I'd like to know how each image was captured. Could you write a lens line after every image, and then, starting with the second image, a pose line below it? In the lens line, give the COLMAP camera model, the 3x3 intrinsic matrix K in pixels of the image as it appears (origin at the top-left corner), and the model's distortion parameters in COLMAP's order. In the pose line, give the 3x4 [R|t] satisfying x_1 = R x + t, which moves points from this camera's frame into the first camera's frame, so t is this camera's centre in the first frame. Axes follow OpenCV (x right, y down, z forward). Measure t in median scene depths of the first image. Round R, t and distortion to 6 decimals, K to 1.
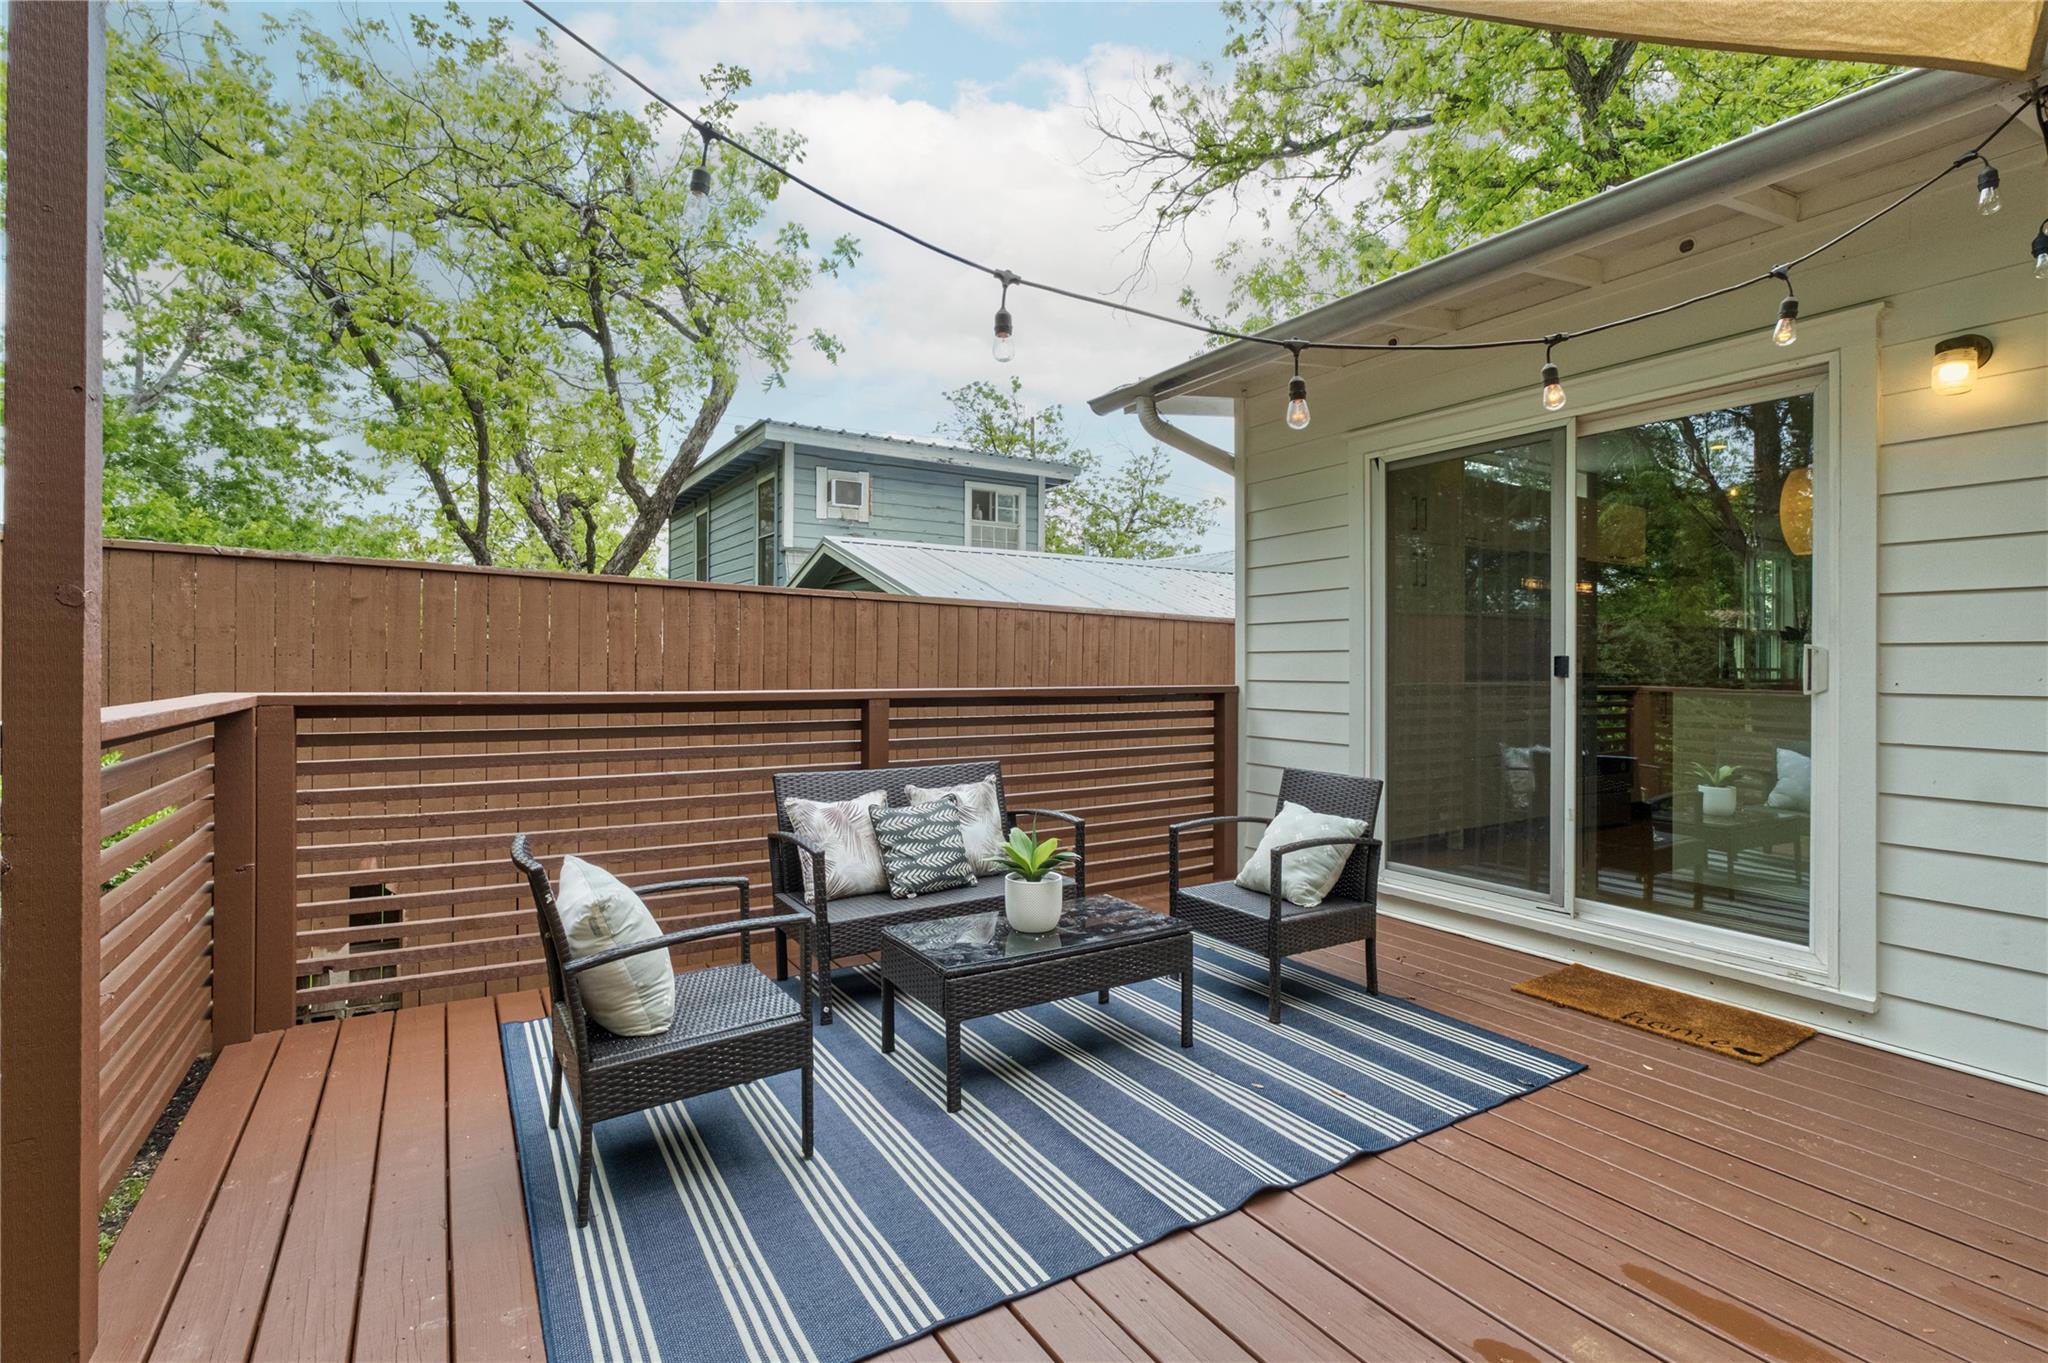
lens RADIAL K [[941.0, 0, 1024.0], [0, 941.0, 681.5], [0, 0, 1]] dist [-0.014059, -0.000172]
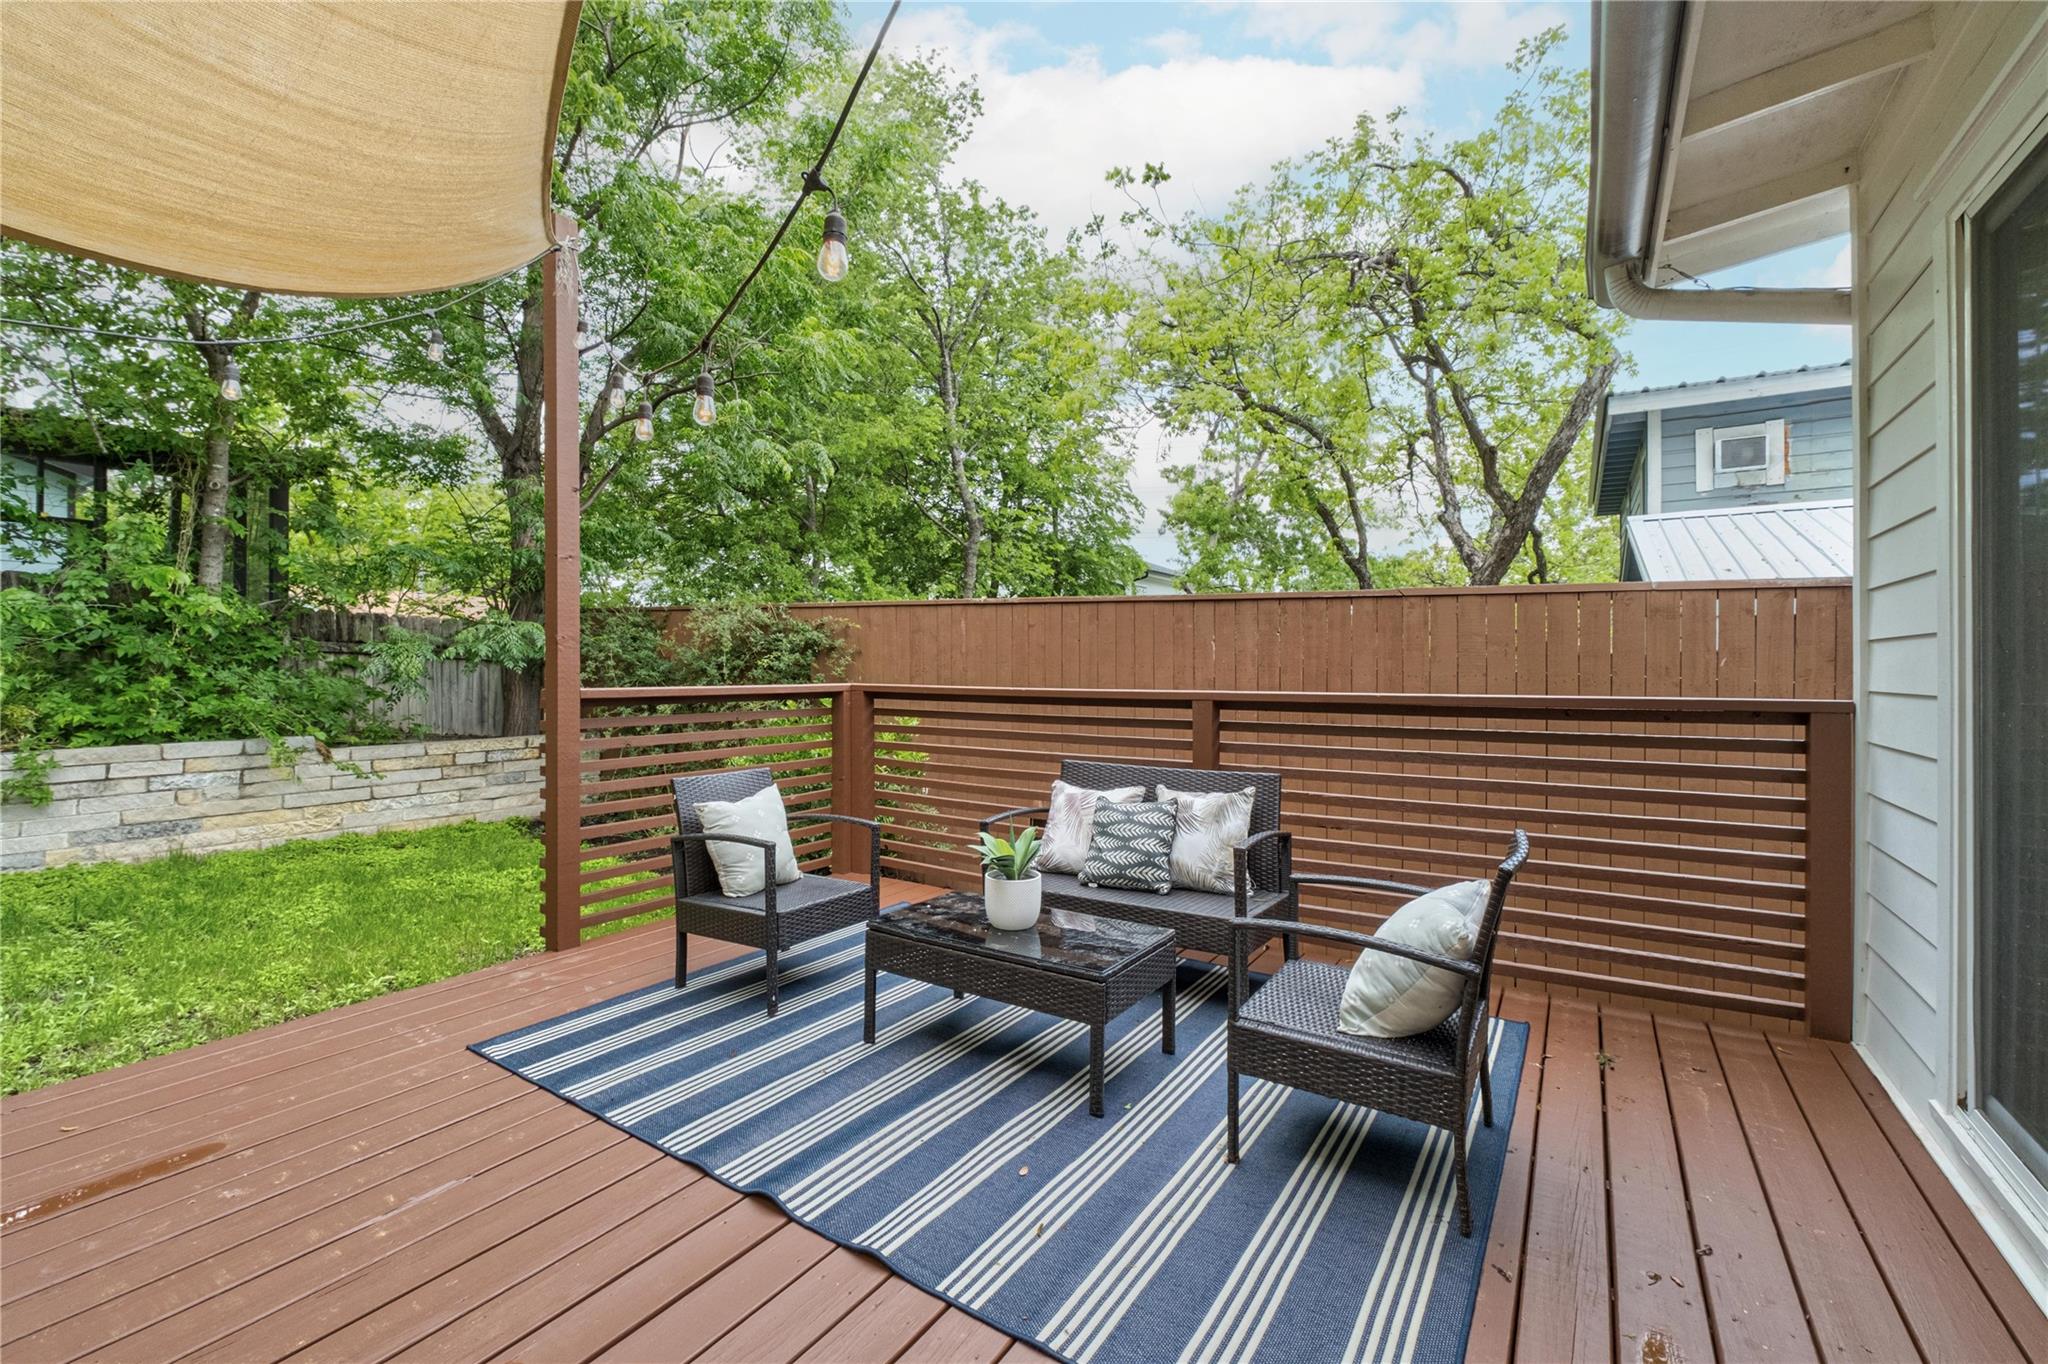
lens RADIAL K [[864.0, 0, 1022.2], [0, 864.0, 662.5], [0, 0, 1]] dist [-0.001348, 0.000060]
pose [[0.420966, -0.011967, -0.906997, 0.602725], [-0.014353, 0.999700, -0.019852, -0.000942], [0.906963, 0.021375, 0.420668, 0.428324]]
